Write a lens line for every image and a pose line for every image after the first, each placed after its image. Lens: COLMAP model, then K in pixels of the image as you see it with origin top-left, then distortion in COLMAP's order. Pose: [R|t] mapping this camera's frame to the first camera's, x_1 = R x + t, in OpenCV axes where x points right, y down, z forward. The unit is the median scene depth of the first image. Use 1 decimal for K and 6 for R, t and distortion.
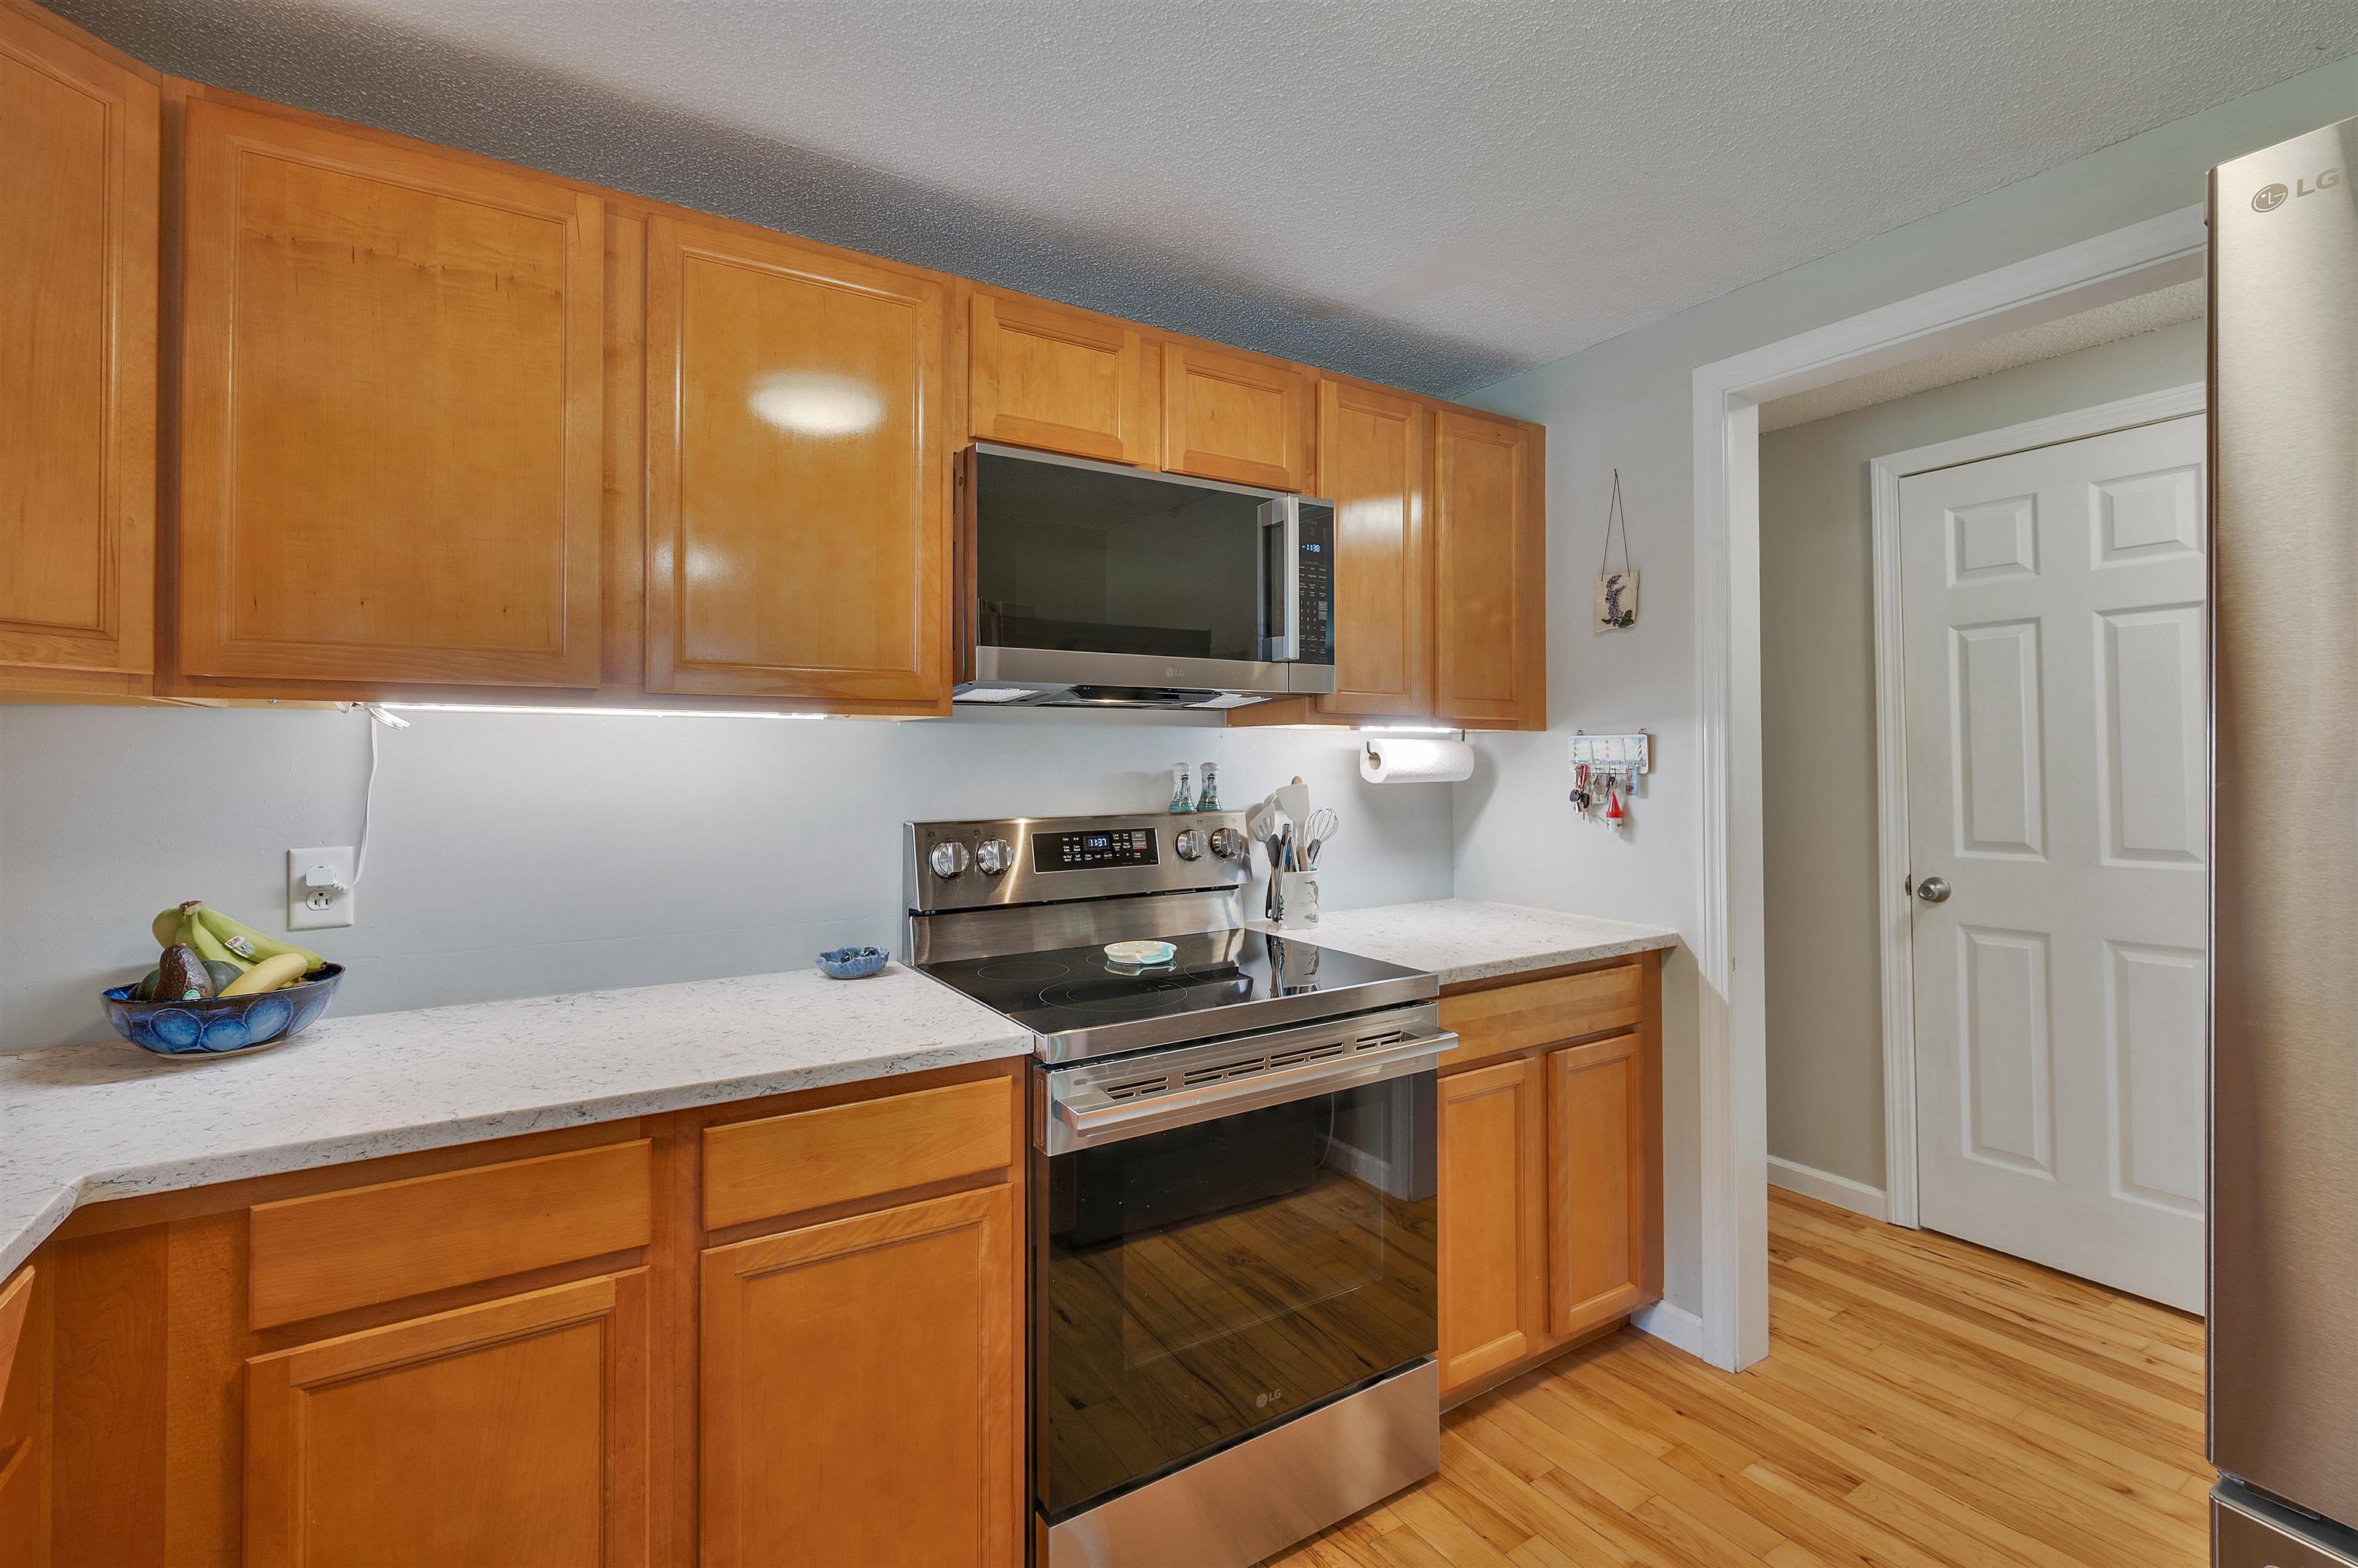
lens RADIAL K [[997.2, 0, 1172.4], [0, 997.2, 747.6], [0, 0, 1]] dist [-0.006676, 0.001294]
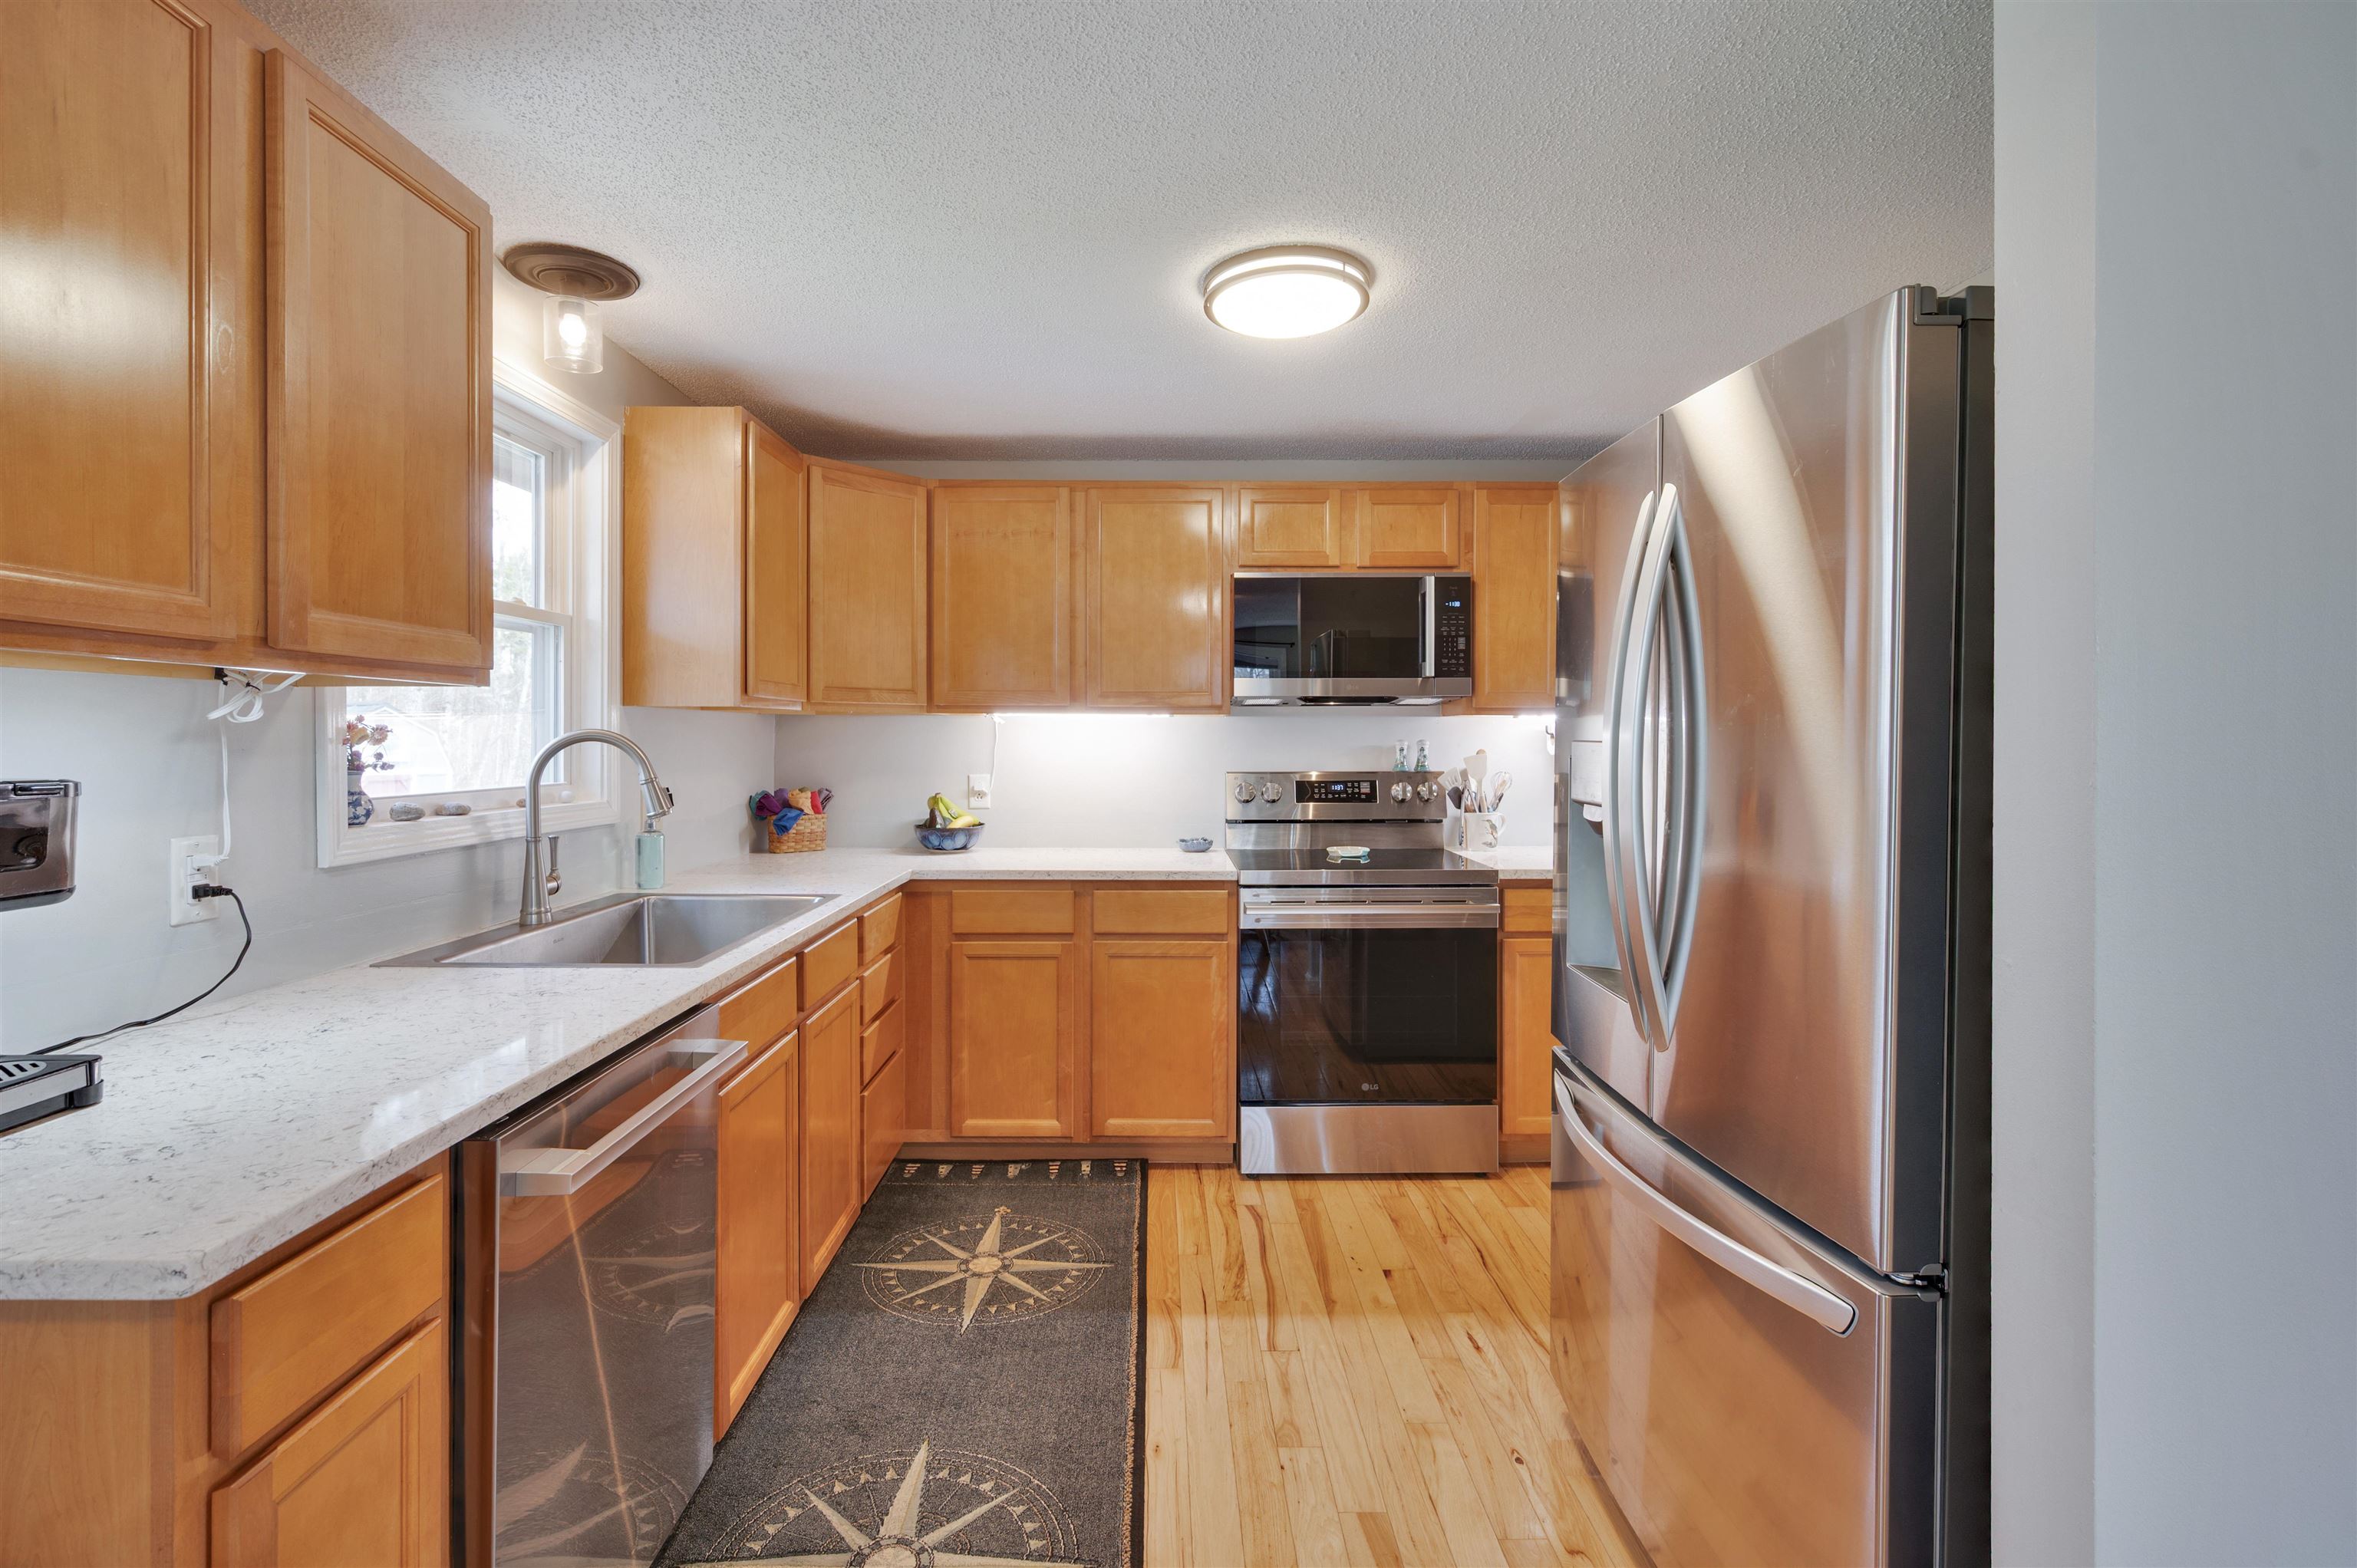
lens RADIAL K [[996.8, 0, 1177.6], [0, 996.8, 755.5], [0, 0, 1]] dist [-0.006676, 0.001294]
pose [[0.847146, 0.007005, -0.531315, 0.854992], [0.004879, 0.999768, 0.020960, 0.007714], [0.531338, -0.020348, 0.846915, -0.806546]]
